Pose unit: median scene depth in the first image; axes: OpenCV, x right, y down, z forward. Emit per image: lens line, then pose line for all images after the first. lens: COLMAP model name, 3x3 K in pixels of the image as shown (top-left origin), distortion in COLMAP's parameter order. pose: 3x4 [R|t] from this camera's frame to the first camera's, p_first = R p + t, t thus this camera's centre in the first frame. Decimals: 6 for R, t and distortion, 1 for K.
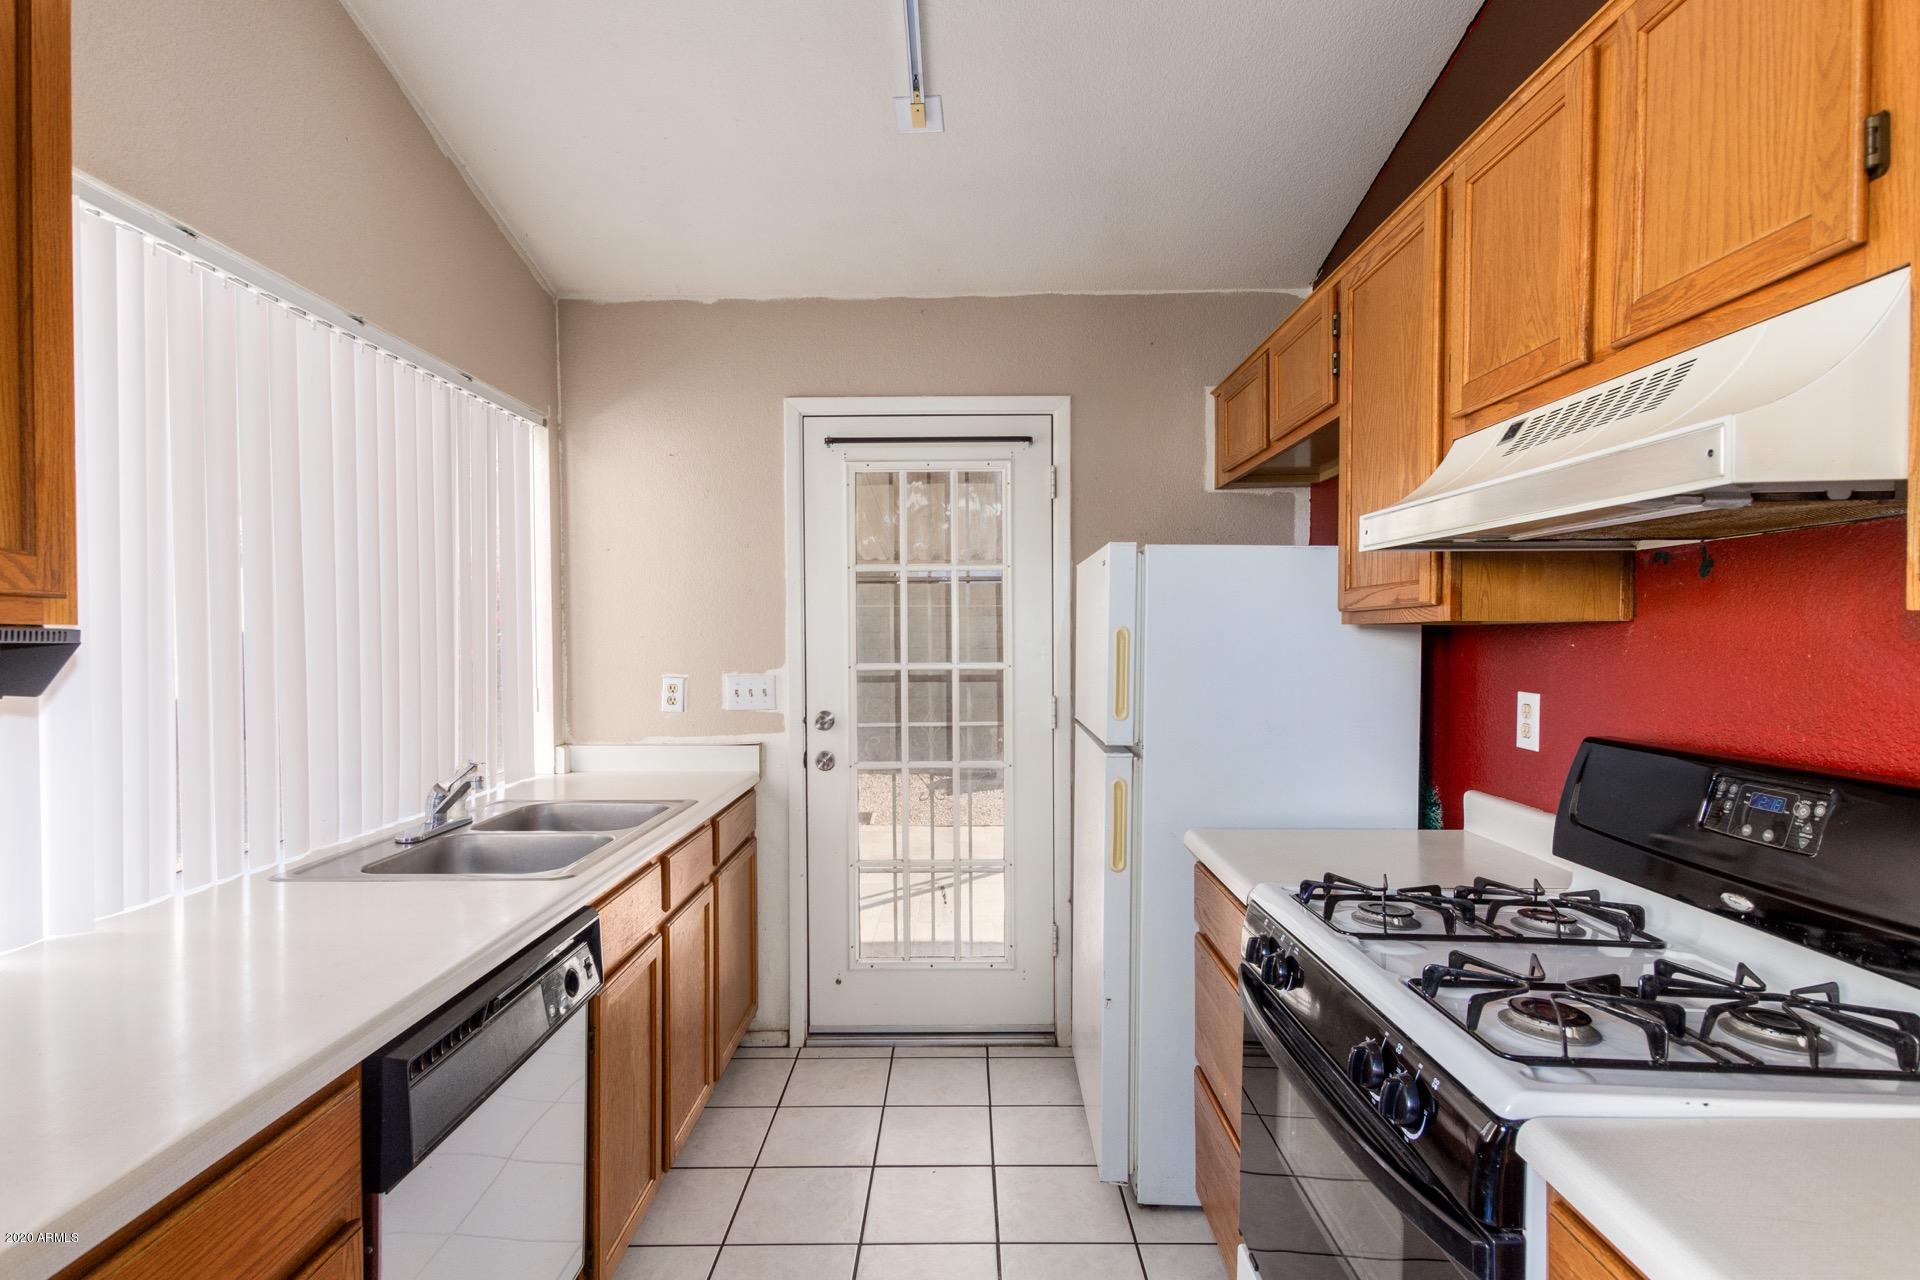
lens RADIAL K [[938.6, 0, 957.7], [0, 938.6, 651.9], [0, 0, 1]] dist [0.023569, -0.011671]
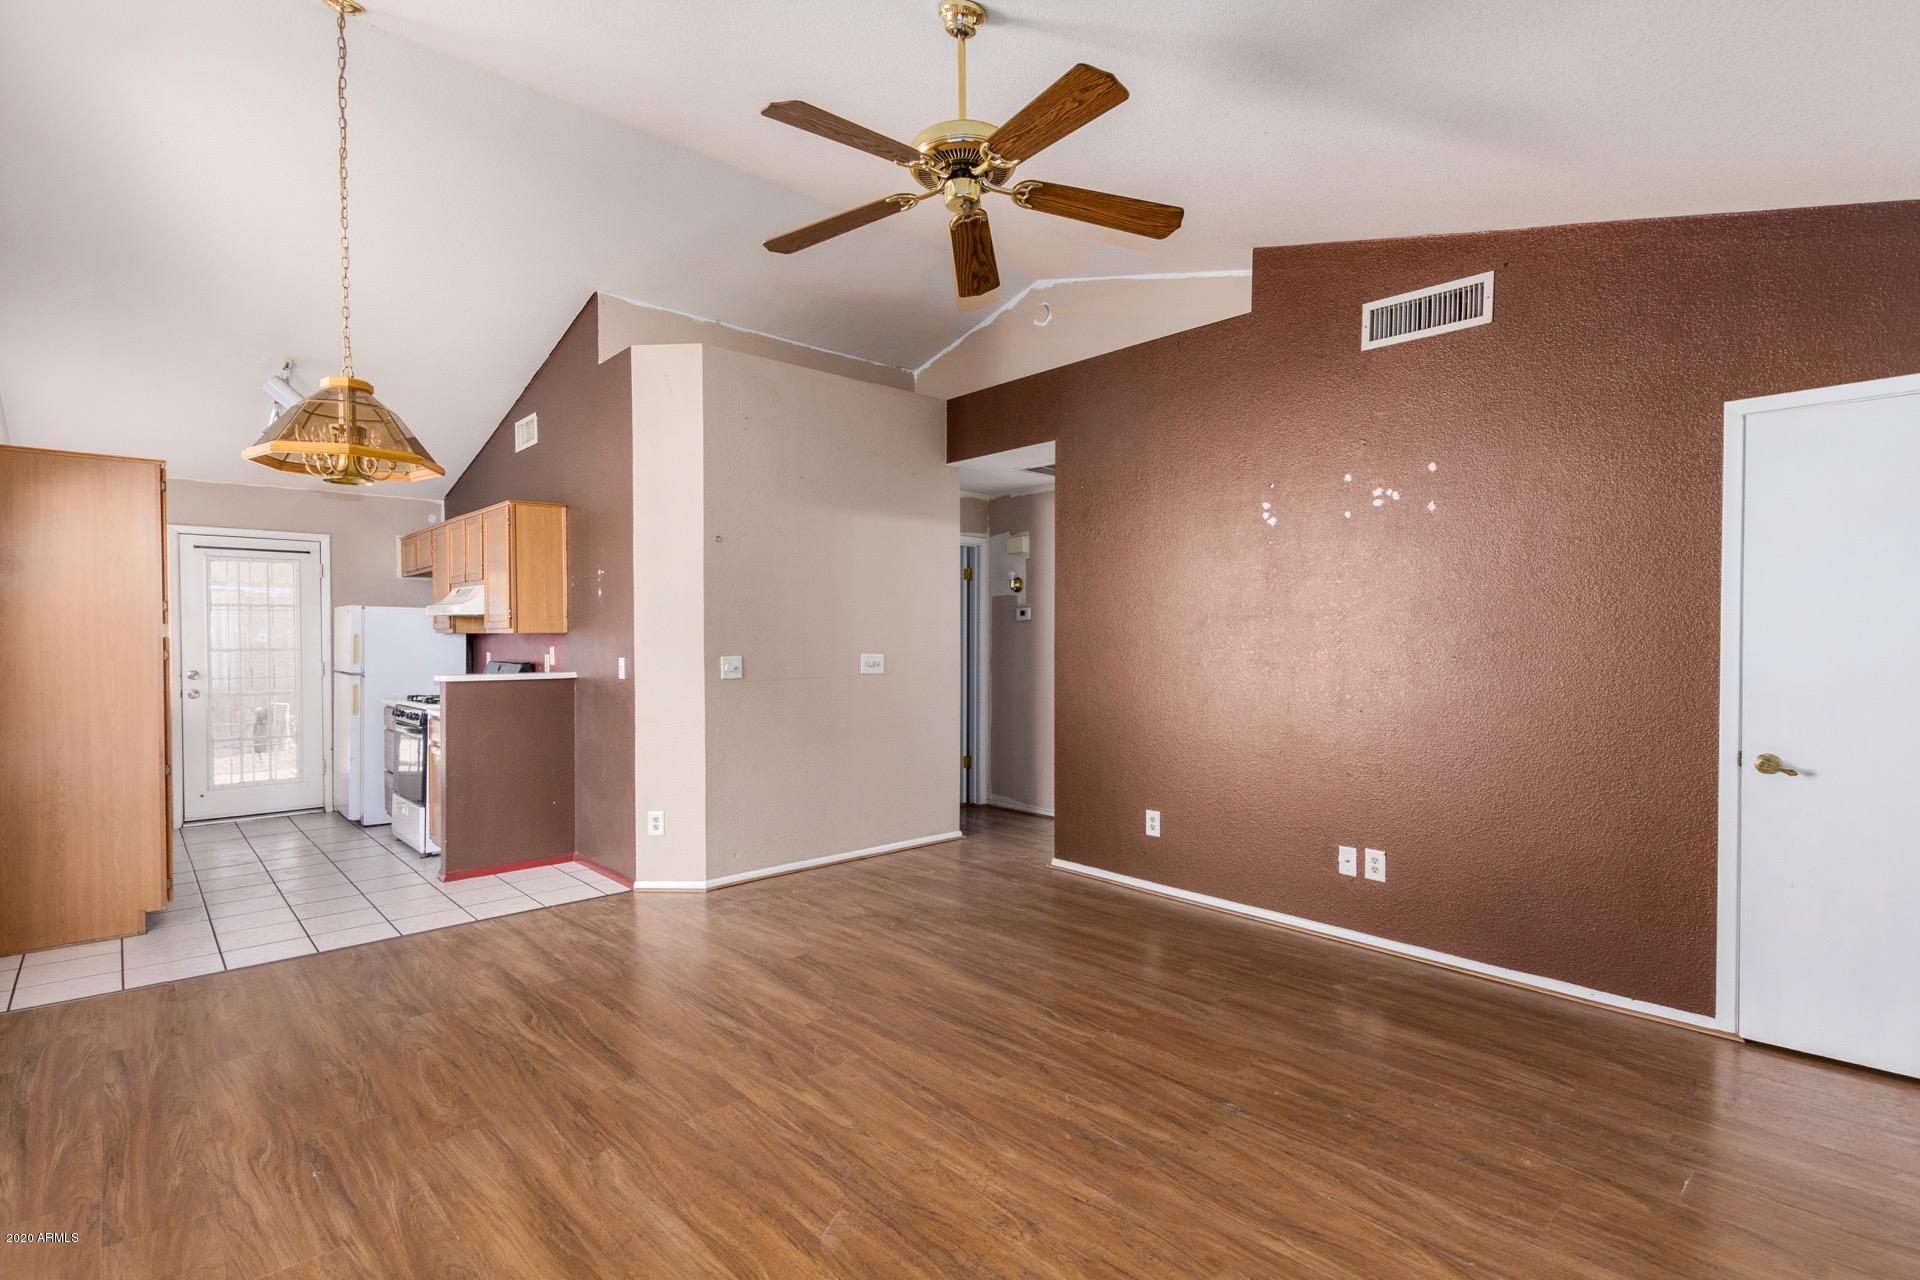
lens RADIAL K [[912.1, 0, 957.8], [0, 912.1, 651.8], [0, 0, 1]] dist [0.014779, -0.006516]
pose [[0.733031, -0.006081, 0.680168, -0.422461], [0.008958, 0.999960, -0.000713, 0.052406], [-0.680136, 0.006615, 0.733056, -2.535596]]
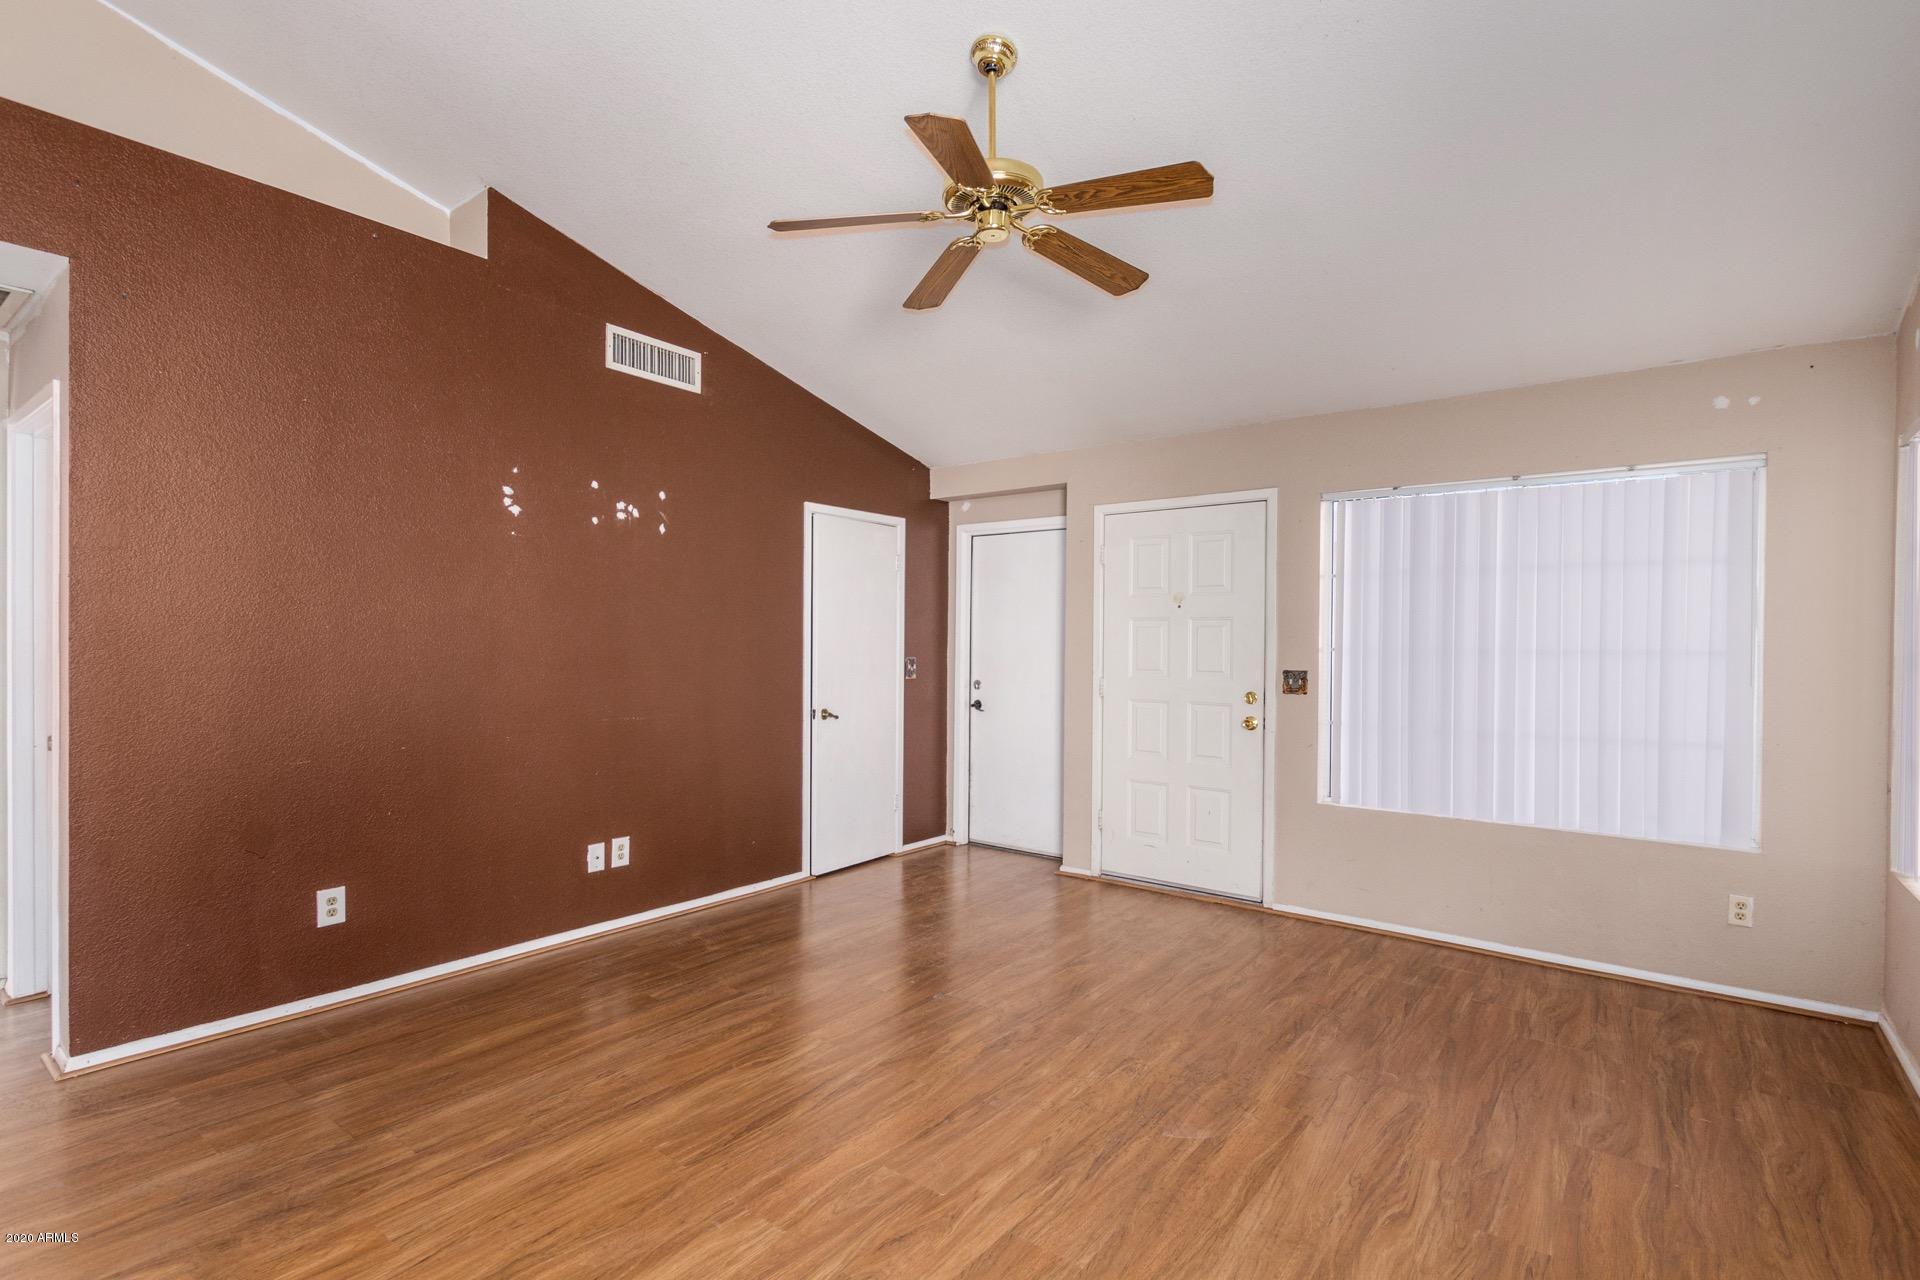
lens RADIAL K [[912.1, 0, 957.8], [0, 912.1, 651.8], [0, 0, 1]] dist [0.014779, -0.006516]
pose [[-0.794957, -0.008638, 0.606604, -0.333361], [0.005000, 0.999771, 0.020789, 0.016628], [-0.606645, 0.019559, -0.794732, -0.621328]]
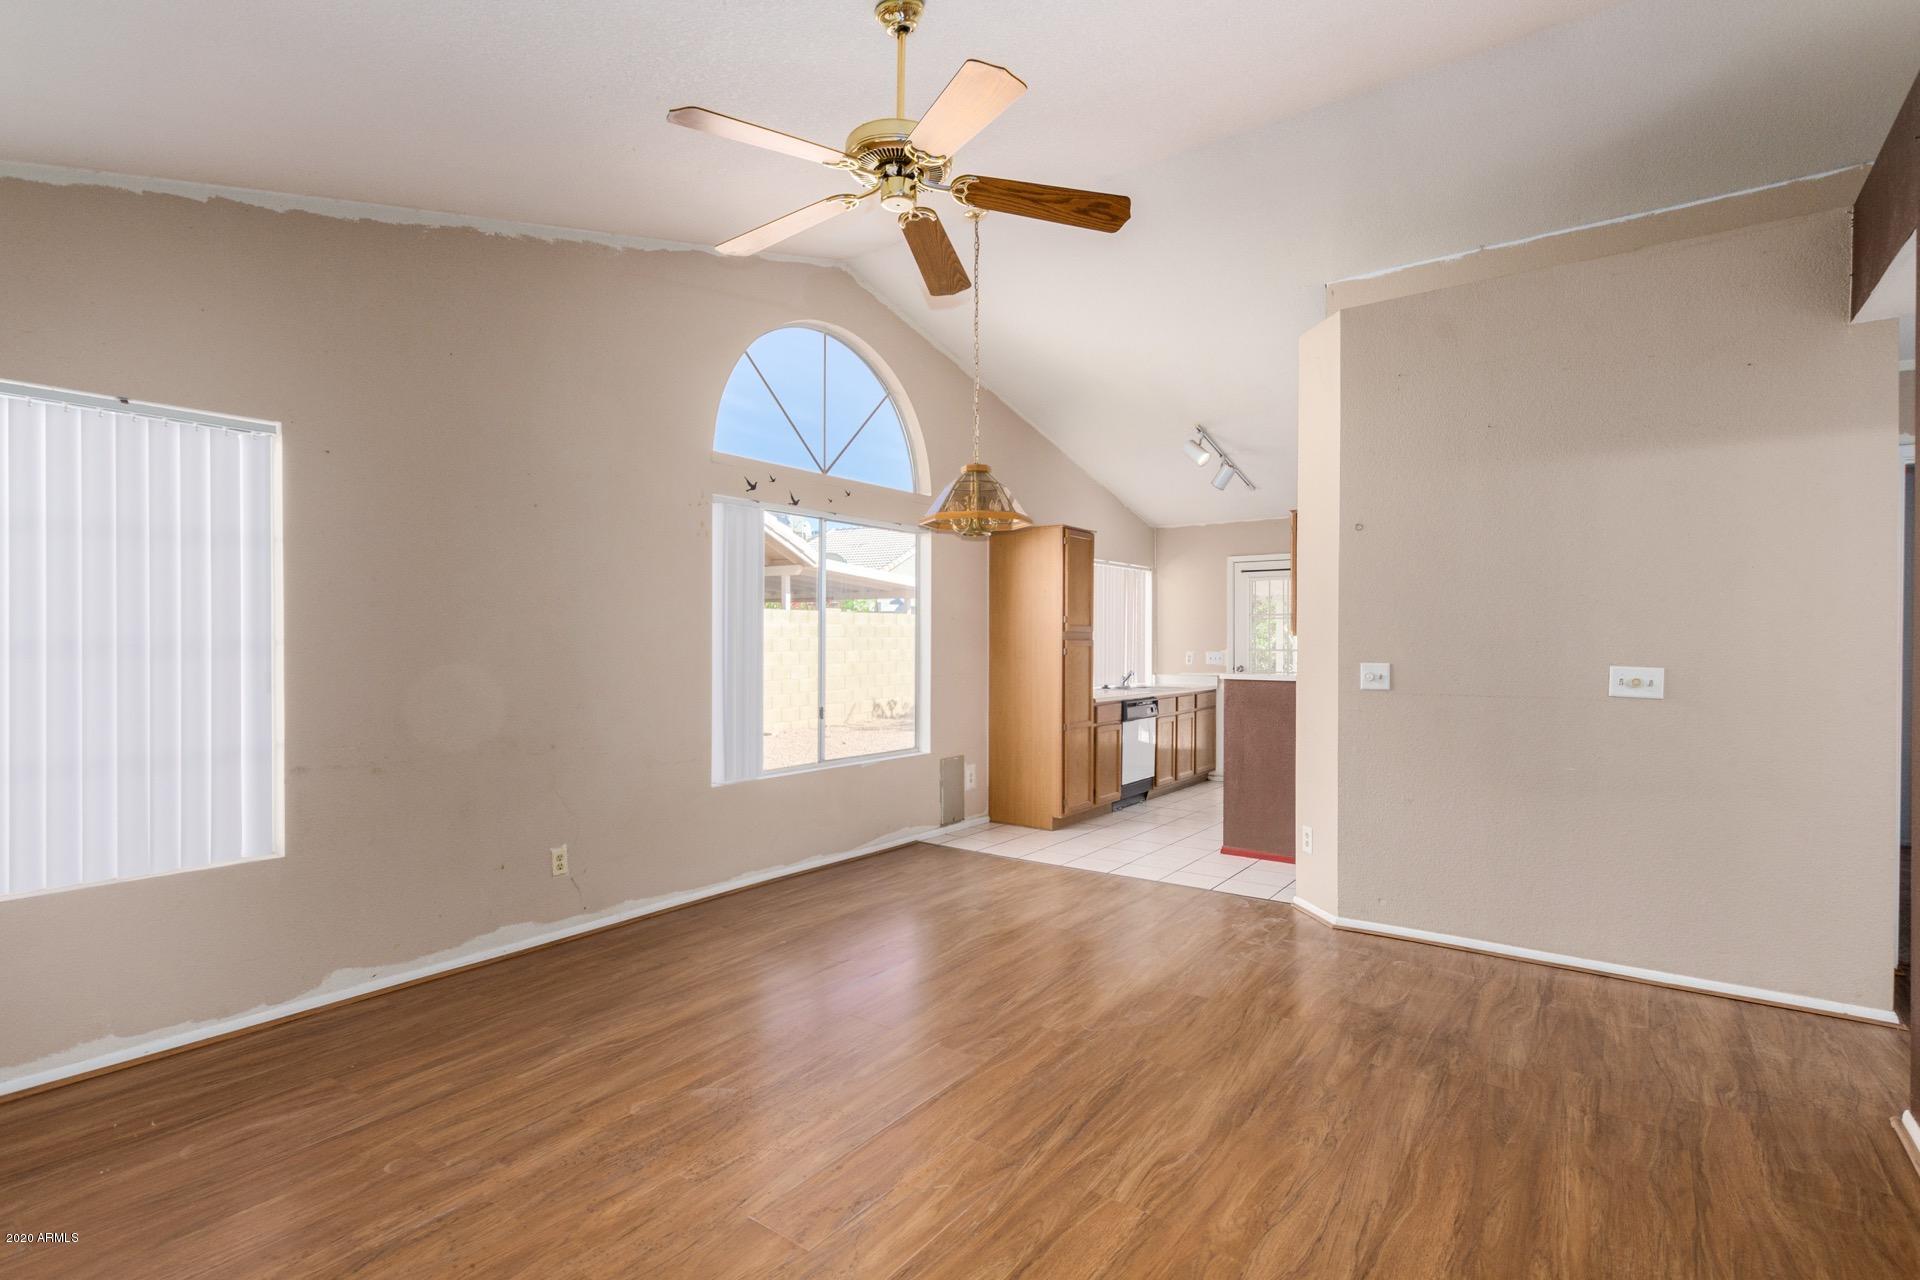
lens RADIAL K [[923.1, 0, 954.9], [0, 923.1, 638.7], [0, 0, 1]] dist [0.012853, -0.000951]
pose [[0.809425, 0.006195, -0.587190, 1.168099], [-0.016374, 0.999794, -0.012023, 0.043495], [0.586994, 0.019346, 0.809360, -2.586470]]
